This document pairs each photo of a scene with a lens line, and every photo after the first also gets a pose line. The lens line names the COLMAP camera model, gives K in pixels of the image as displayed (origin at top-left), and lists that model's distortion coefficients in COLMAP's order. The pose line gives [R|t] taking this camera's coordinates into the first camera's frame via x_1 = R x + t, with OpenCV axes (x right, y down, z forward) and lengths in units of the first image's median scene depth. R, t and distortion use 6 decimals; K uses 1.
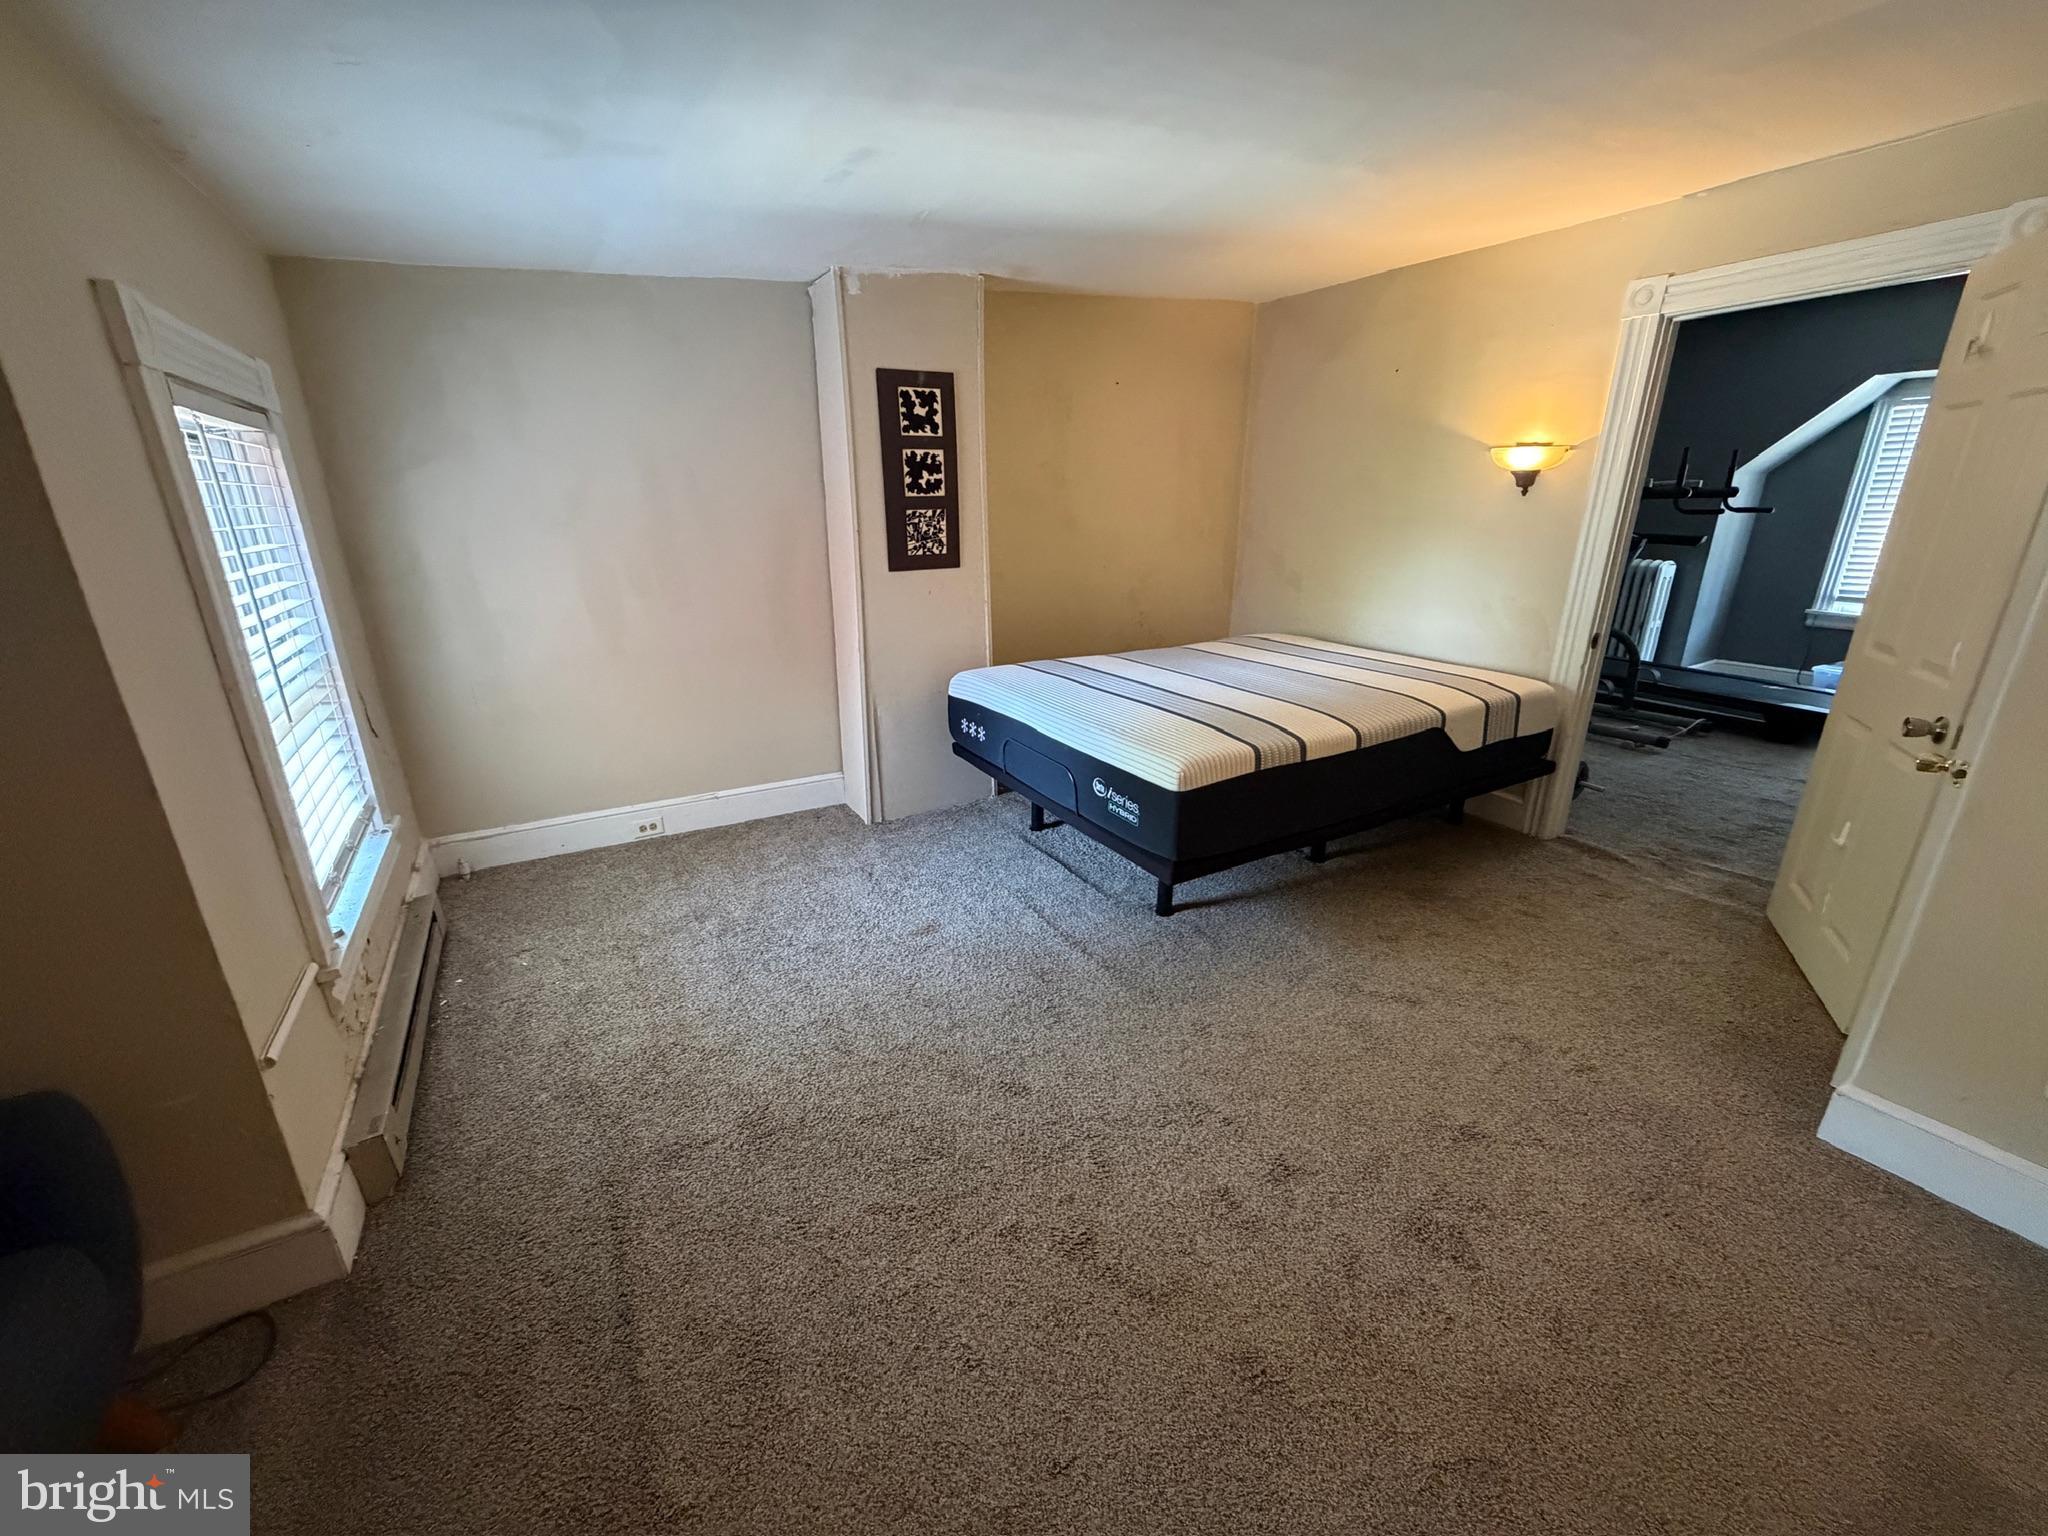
lens RADIAL K [[816.5, 0, 1019.7], [0, 816.5, 776.1], [0, 0, 1]] dist [-0.002171, 0.000600]
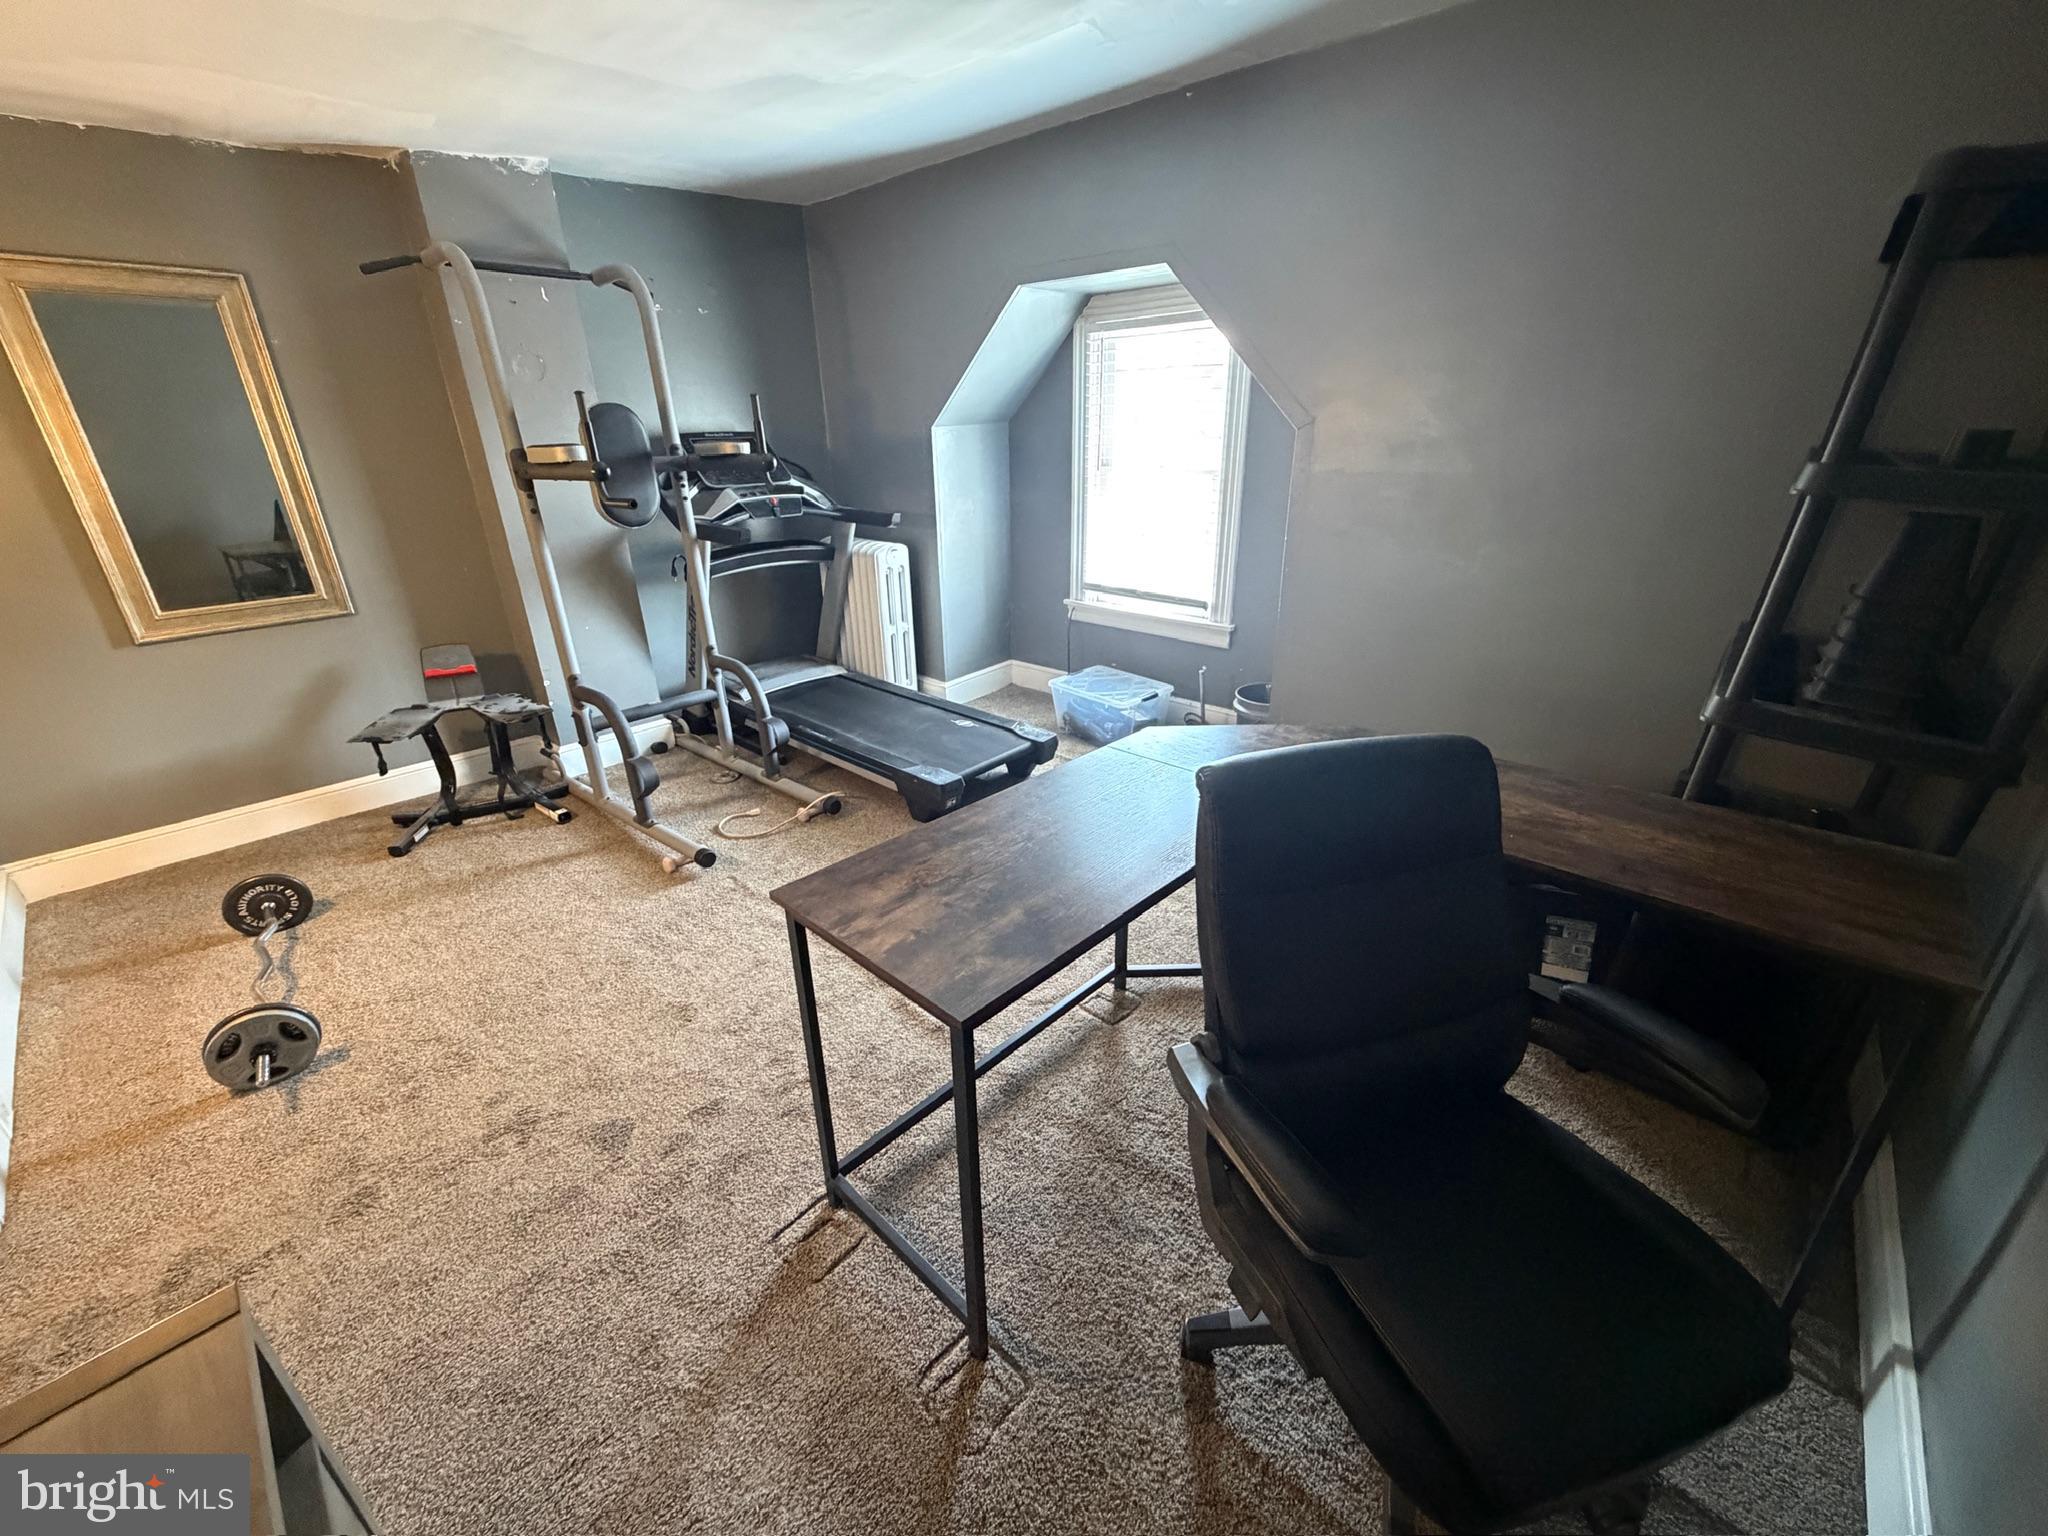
lens RADIAL K [[816.5, 0, 1030.2], [0, 816.5, 772.1], [0, 0, 1]] dist [-0.002171, 0.000600]
pose [[0.949715, -0.123997, 0.287518, 0.743016], [0.104278, 0.991081, 0.082977, -0.117881], [-0.295243, -0.048822, 0.954174, 0.275193]]
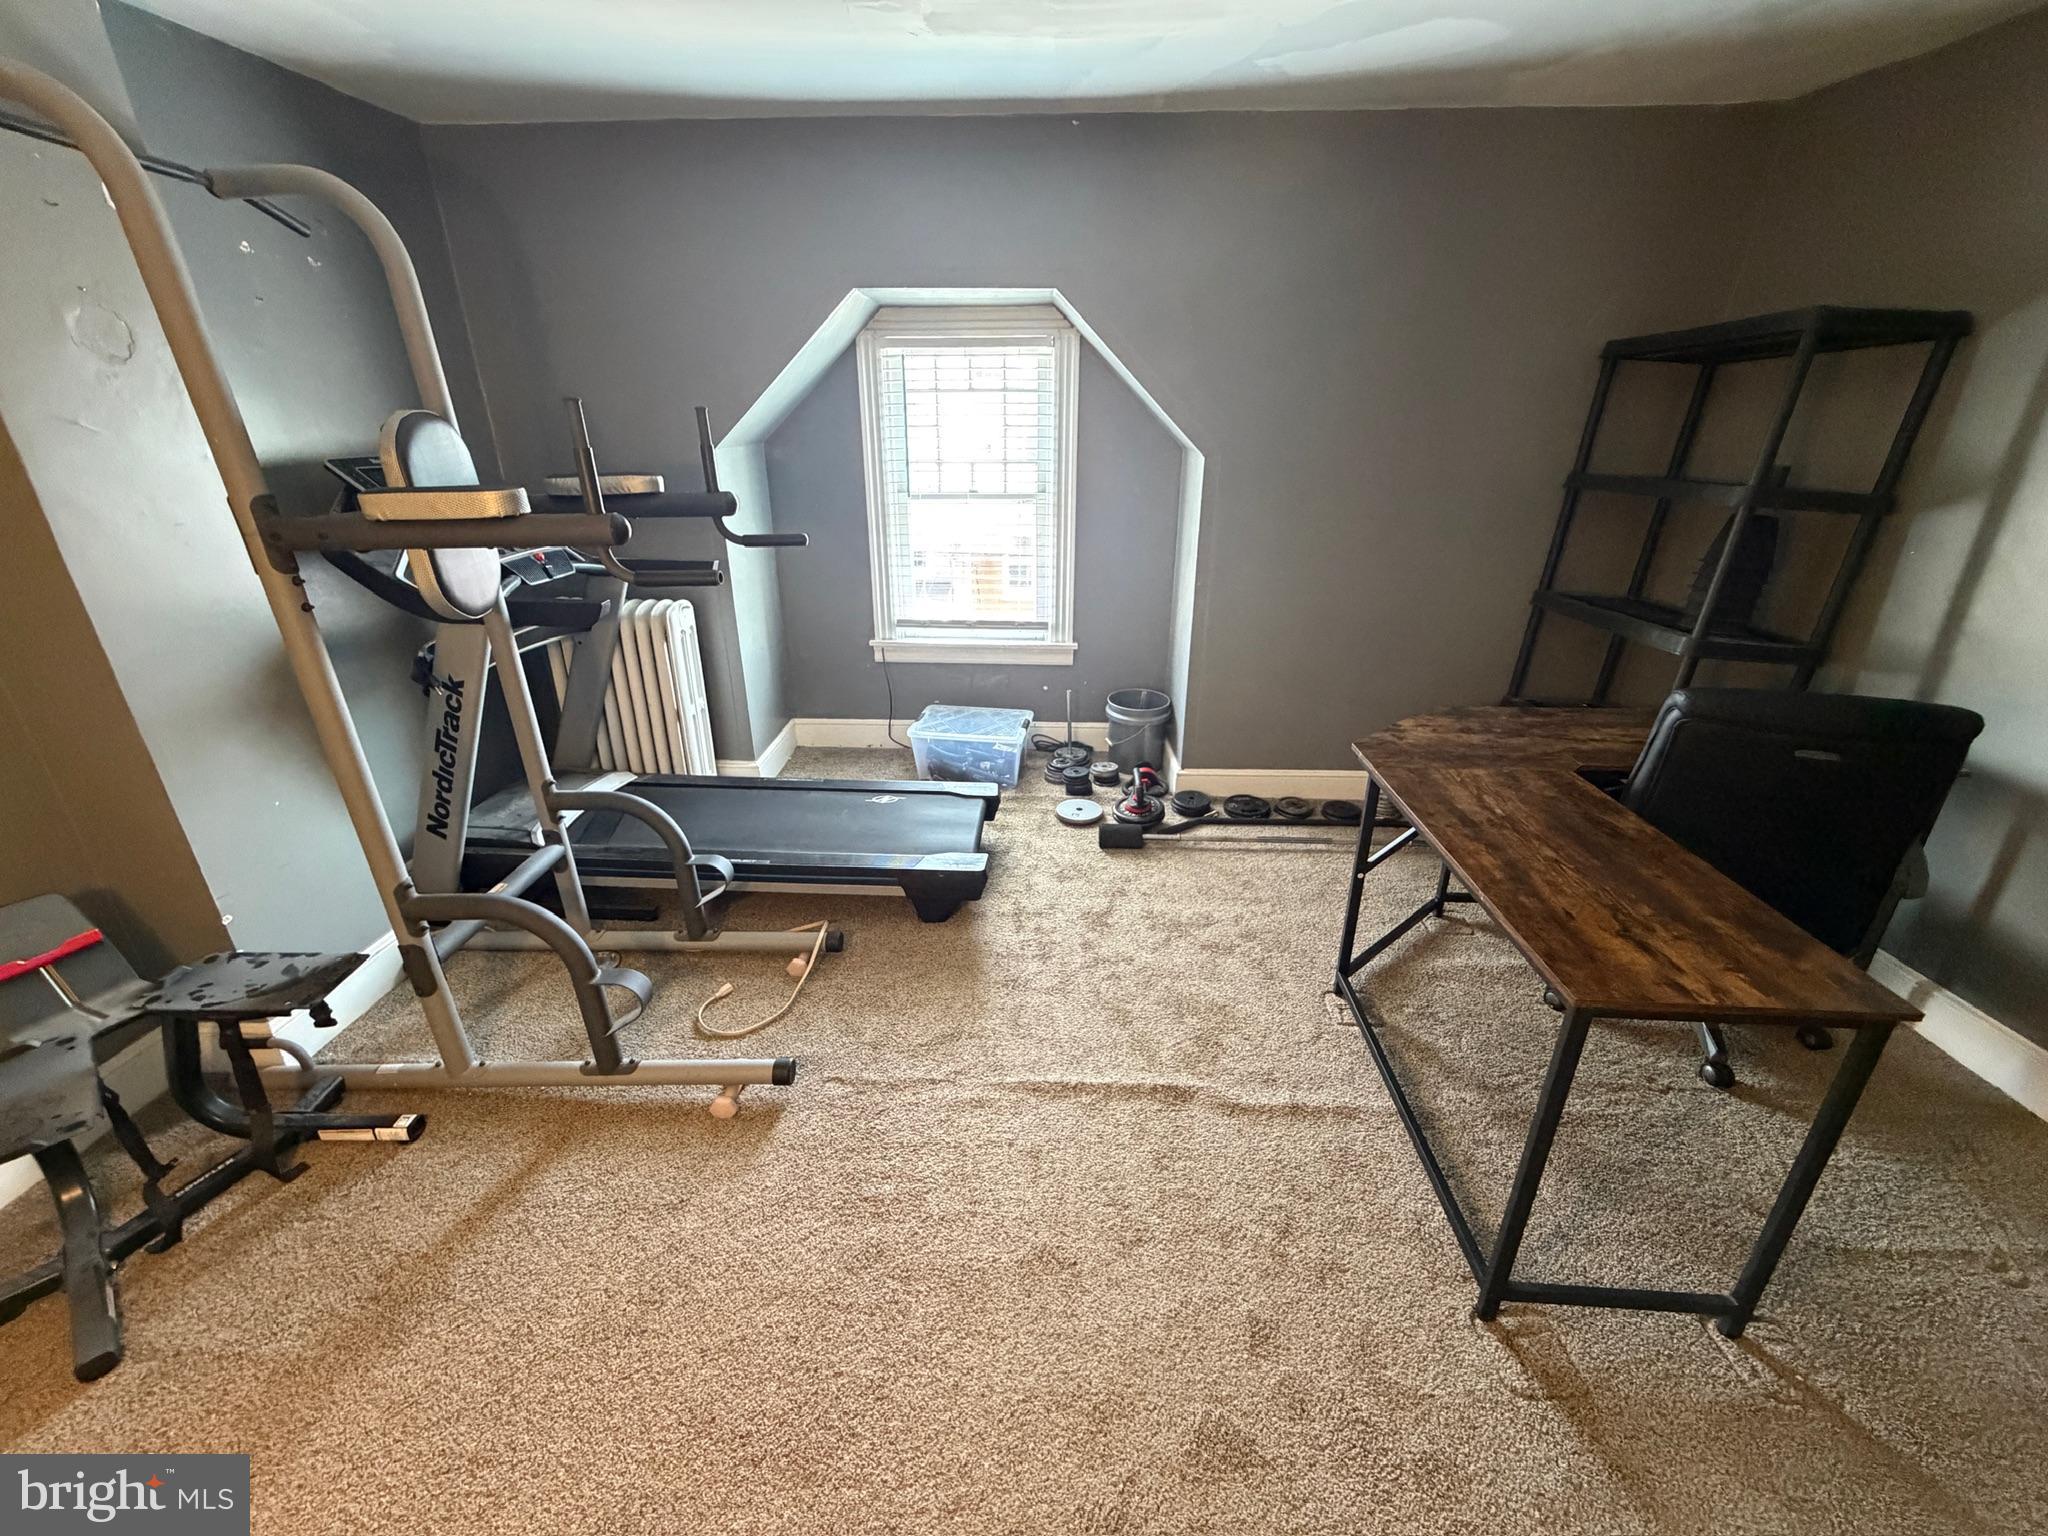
lens RADIAL K [[816.5, 0, 1018.7], [0, 816.5, 768.6], [0, 0, 1]] dist [-0.002171, 0.000600]
pose [[0.533381, -0.310902, 0.786667, 0.484195], [0.269270, 0.944031, 0.190523, -0.216281], [-0.801872, 0.110205, 0.587245, 0.538596]]
